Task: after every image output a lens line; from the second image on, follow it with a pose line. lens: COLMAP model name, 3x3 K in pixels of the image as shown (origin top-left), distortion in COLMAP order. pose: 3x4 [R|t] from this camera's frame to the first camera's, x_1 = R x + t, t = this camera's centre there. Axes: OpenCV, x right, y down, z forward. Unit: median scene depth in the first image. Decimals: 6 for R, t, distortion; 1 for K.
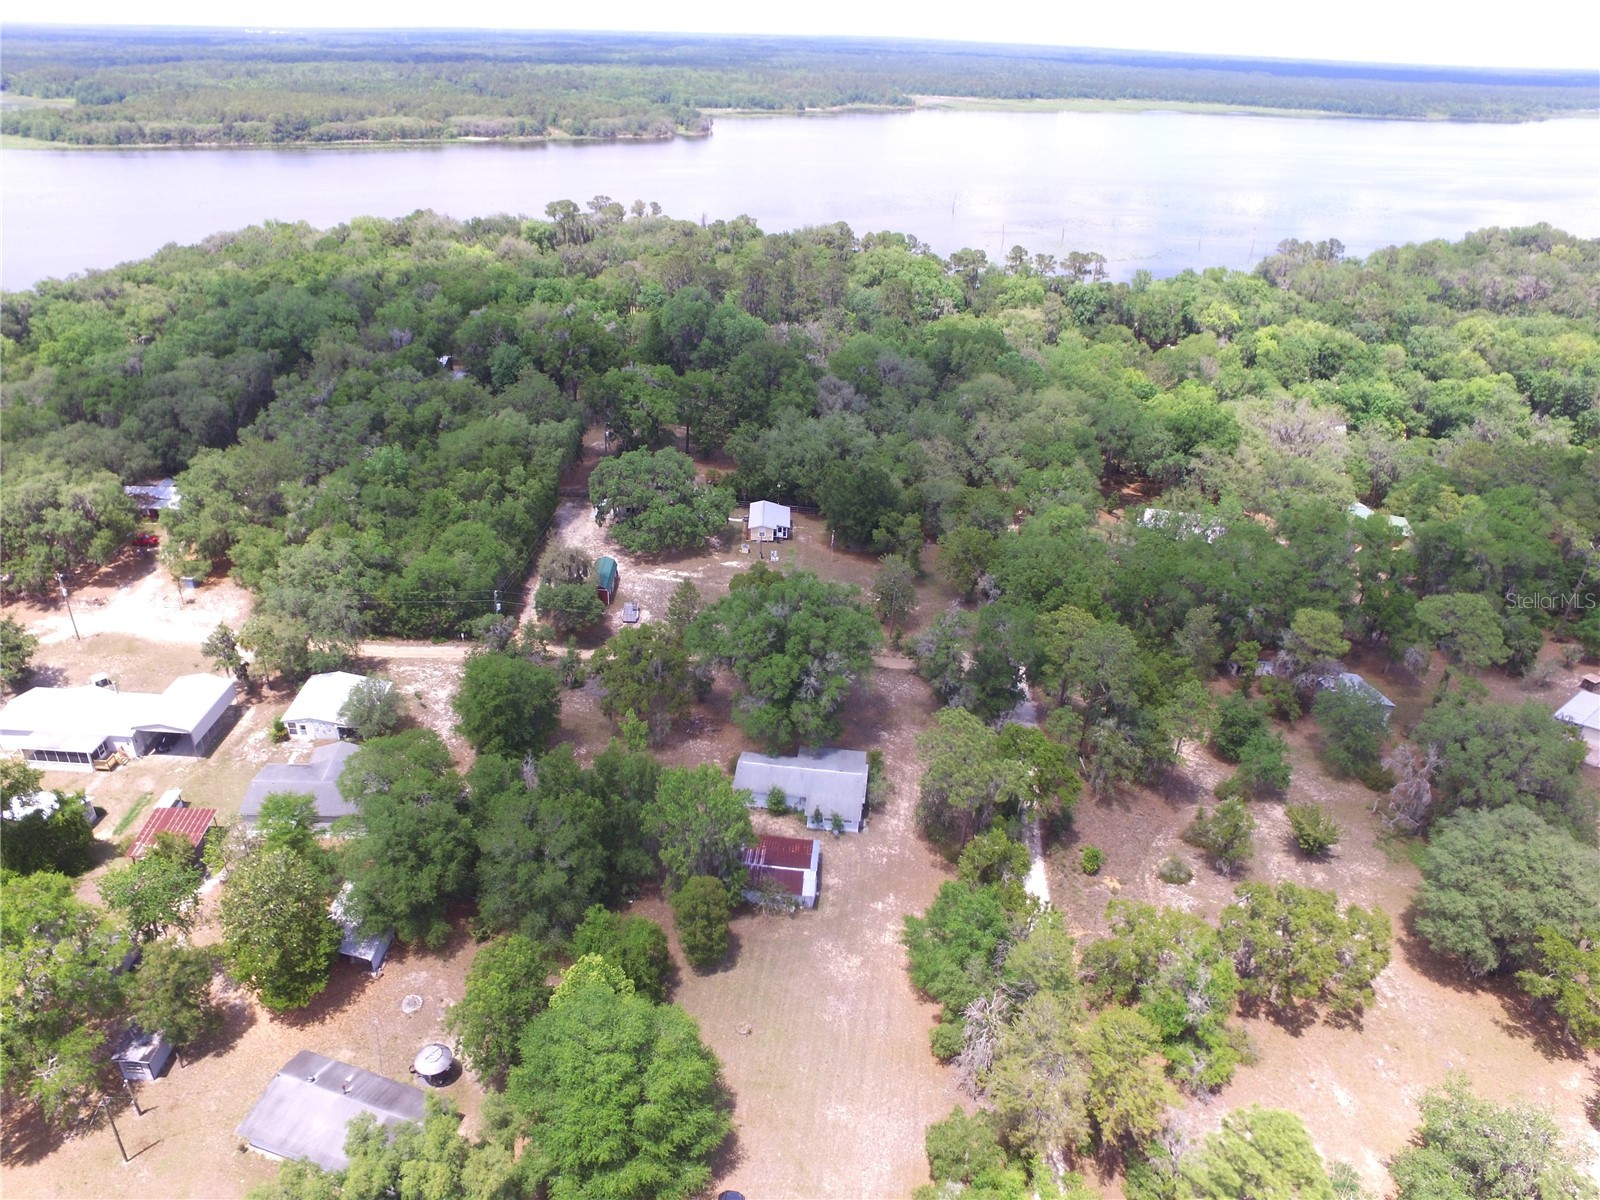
lens RADIAL K [[1076.8, 0, 762.8], [0, 1076.8, 574.8], [0, 0, 1]] dist [-0.120562, 0.085352]
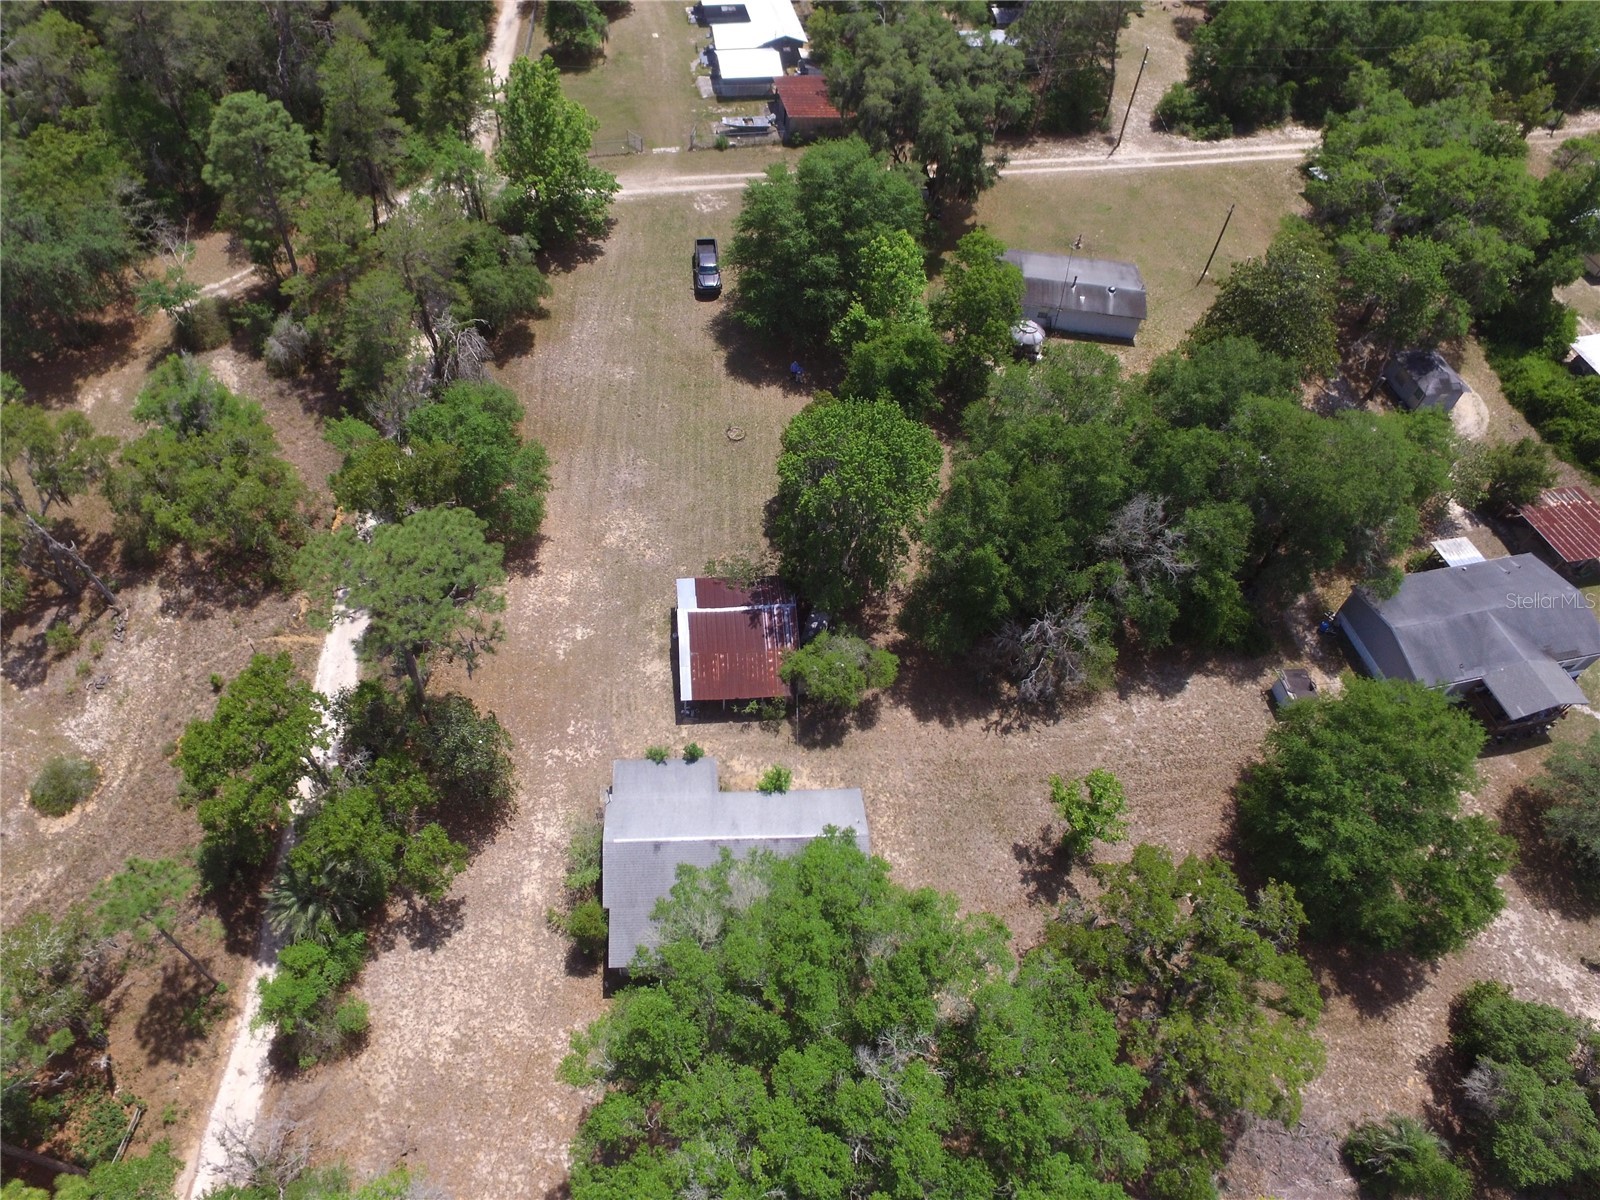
lens RADIAL K [[1076.8, 0, 762.9], [0, 1076.8, 571.4], [0, 0, 1]] dist [-0.120562, 0.085352]
pose [[-0.979337, 0.109430, -0.170072, 0.077498], [-0.146798, 0.193778, 0.970000, -0.260575], [0.139104, 0.974923, -0.173710, 0.790196]]
